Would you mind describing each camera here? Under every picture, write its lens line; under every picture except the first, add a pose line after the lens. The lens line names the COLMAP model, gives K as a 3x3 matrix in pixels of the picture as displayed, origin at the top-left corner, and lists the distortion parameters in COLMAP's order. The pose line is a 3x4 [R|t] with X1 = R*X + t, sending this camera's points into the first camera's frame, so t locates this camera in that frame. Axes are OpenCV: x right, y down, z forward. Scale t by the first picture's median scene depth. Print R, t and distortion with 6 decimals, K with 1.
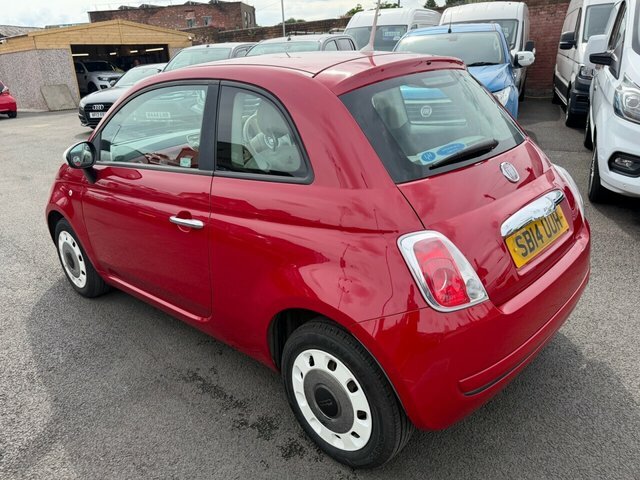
lens RADIAL K [[496.0, 0, 320.0], [0, 496.0, 240.0], [0, 0, 1]] dist [0.009297, -0.044462]
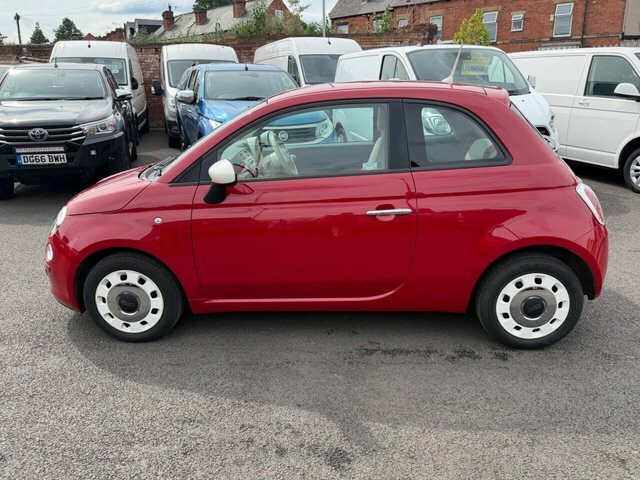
lens RADIAL K [[491.9, 0, 320.0], [0, 491.9, 240.0], [0, 0, 1]] dist [0.061430, -0.081624]
pose [[0.771898, -0.152735, 0.617127, -1.161884], [0.194726, 0.980857, -0.000805, -0.000816], [-0.605190, 0.120792, 0.786863, 0.146366]]
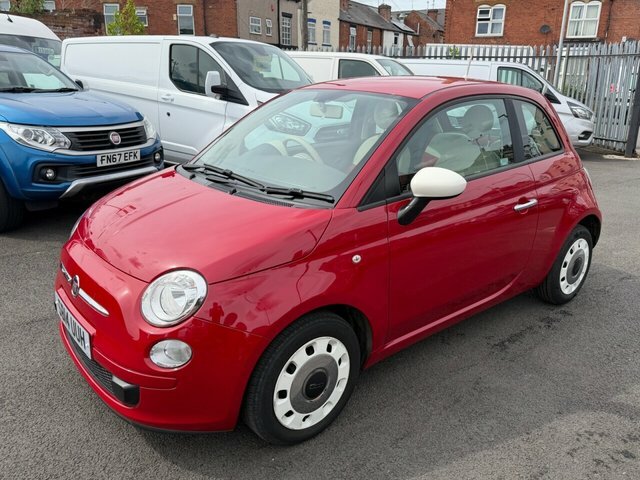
lens RADIAL K [[496.0, 0, 320.0], [0, 496.0, 240.0], [0, 0, 1]] dist [0.009297, -0.044462]
pose [[0.146501, -0.251132, 0.956802, -1.572483], [0.310695, 0.929973, 0.196518, -0.363134], [-0.939152, 0.268484, 0.214267, 1.236780]]
